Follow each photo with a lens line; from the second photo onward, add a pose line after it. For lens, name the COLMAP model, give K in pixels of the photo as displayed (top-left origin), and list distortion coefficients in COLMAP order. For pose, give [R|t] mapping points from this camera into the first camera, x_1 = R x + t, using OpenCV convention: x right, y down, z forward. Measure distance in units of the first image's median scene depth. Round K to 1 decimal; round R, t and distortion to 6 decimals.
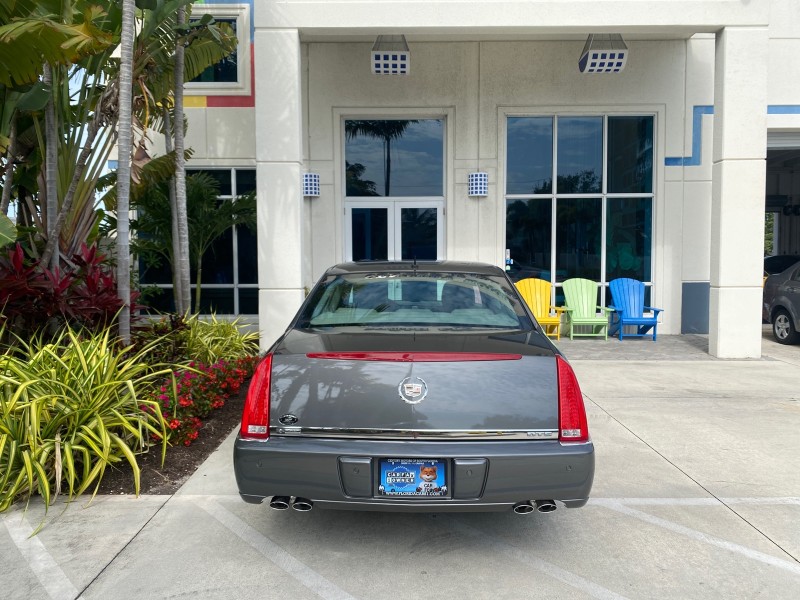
lens RADIAL K [[607.7, 0, 399.5], [0, 607.7, 299.4], [0, 0, 1]] dist [0.012327, -0.004176]
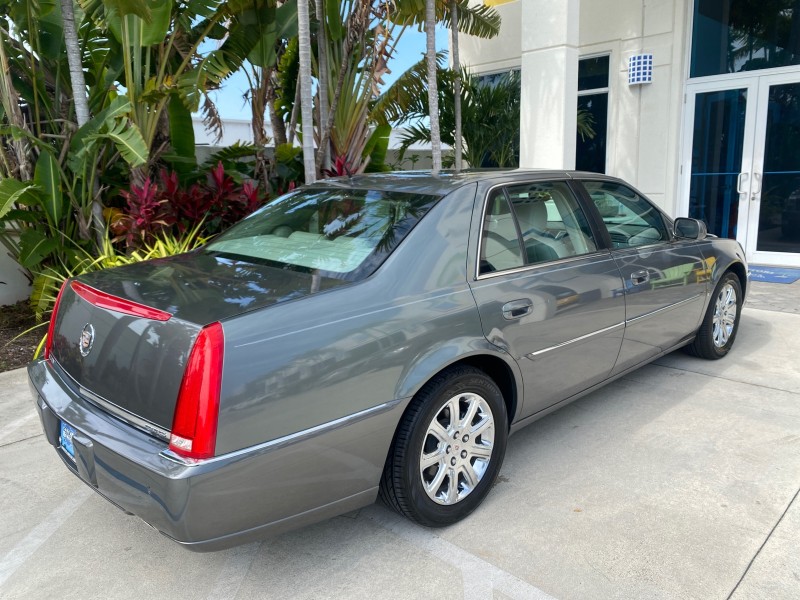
lens RADIAL K [[616.8, 0, 399.6], [0, 616.8, 293.8], [0, 0, 1]] dist [-0.003015, 0.004896]
pose [[0.709463, 0.115922, -0.695143, 0.262271], [-0.017711, 0.989000, 0.146850, -0.011465], [0.704520, -0.091873, 0.703712, 0.209154]]
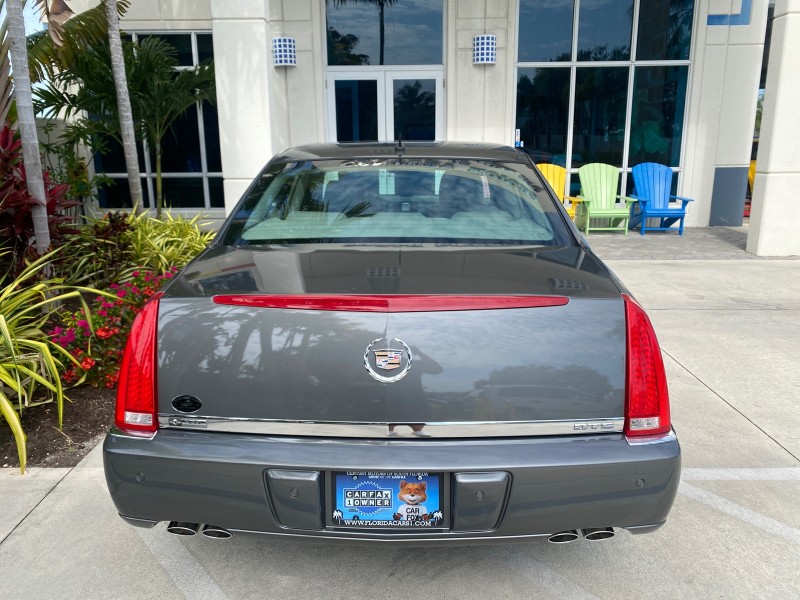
lens RADIAL K [[617.1, 0, 400.3], [0, 617.1, 294.8], [0, 0, 1]] dist [-0.001102, 0.000694]
pose [[0.999973, -0.006840, 0.002717, 0.009756], [0.006263, 0.984737, 0.173936, -0.005589], [-0.003865, -0.173914, 0.984753, 0.118878]]
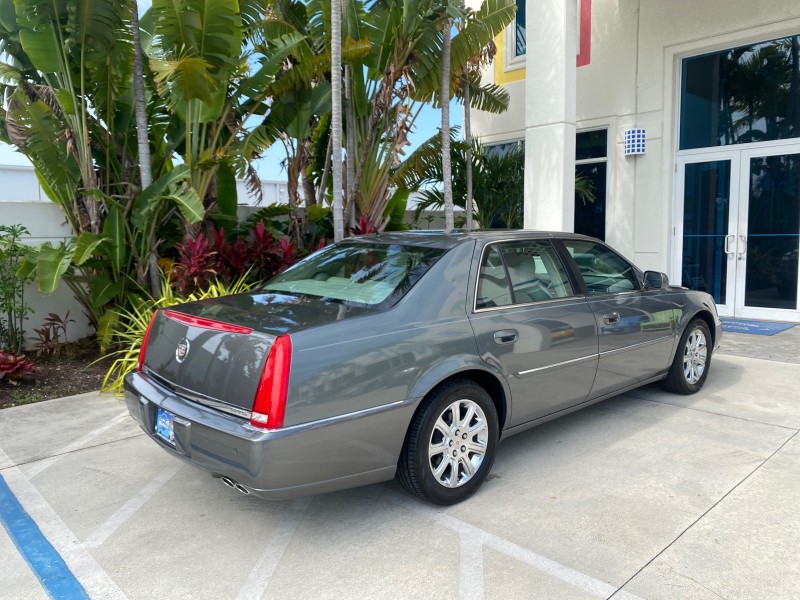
lens RADIAL K [[613.0, 0, 397.9], [0, 613.0, 295.7], [0, 0, 1]] dist [0.005787, -0.004984]
pose [[0.688352, 0.064468, -0.722506, 0.320632], [-0.031122, 0.997750, 0.059376, -0.007799], [0.724709, -0.018386, 0.688810, 0.150463]]
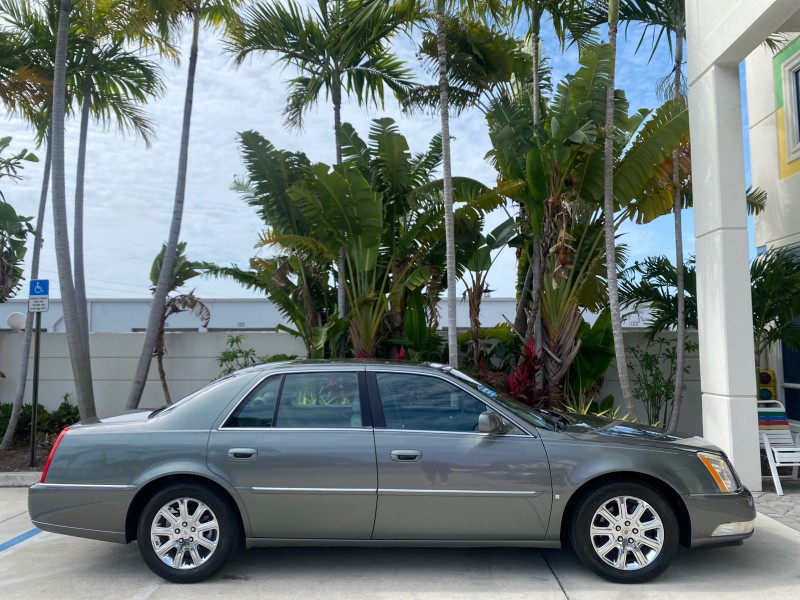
lens RADIAL K [[609.9, 0, 399.5], [0, 609.9, 300.7], [0, 0, 1]] dist [0.009007, 0.001577]
pose [[-0.018462, -0.082657, -0.996407, 0.544288], [-0.060224, 0.994859, -0.081413, -0.044099], [0.998014, 0.058505, -0.023345, 0.560804]]
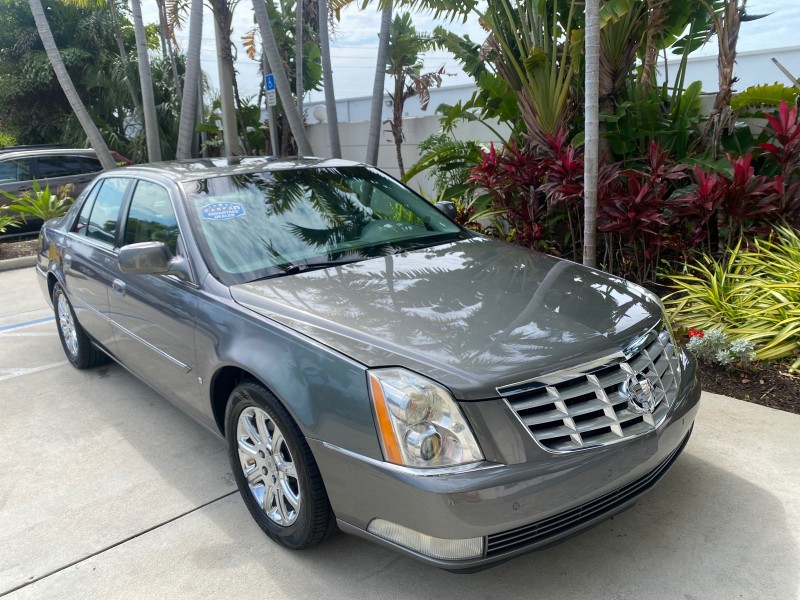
lens RADIAL K [[617.1, 0, 400.3], [0, 617.1, 294.8], [0, 0, 1]] dist [-0.001102, 0.000694]
pose [[-0.729932, 0.196091, -0.654788, 0.220619], [-0.003606, 0.956847, 0.290569, -0.067737], [0.683510, 0.214456, -0.697727, 0.910622]]
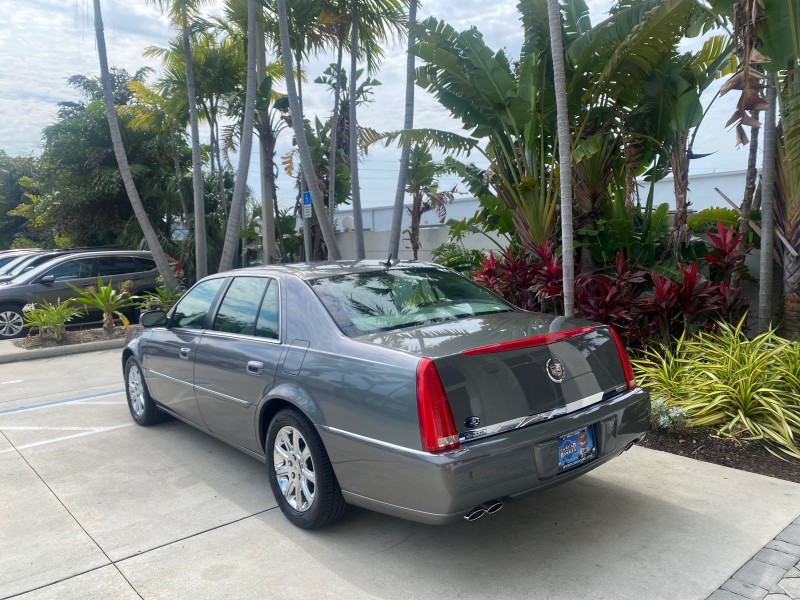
lens RADIAL K [[611.4, 0, 398.3], [0, 611.4, 297.6], [0, 0, 1]] dist [0.006641, -0.002110]
pose [[-0.756276, 0.078827, -0.649487, 0.290851], [-0.013345, 0.990650, 0.135773, -0.078381], [0.654116, 0.111349, -0.748153, 0.999684]]
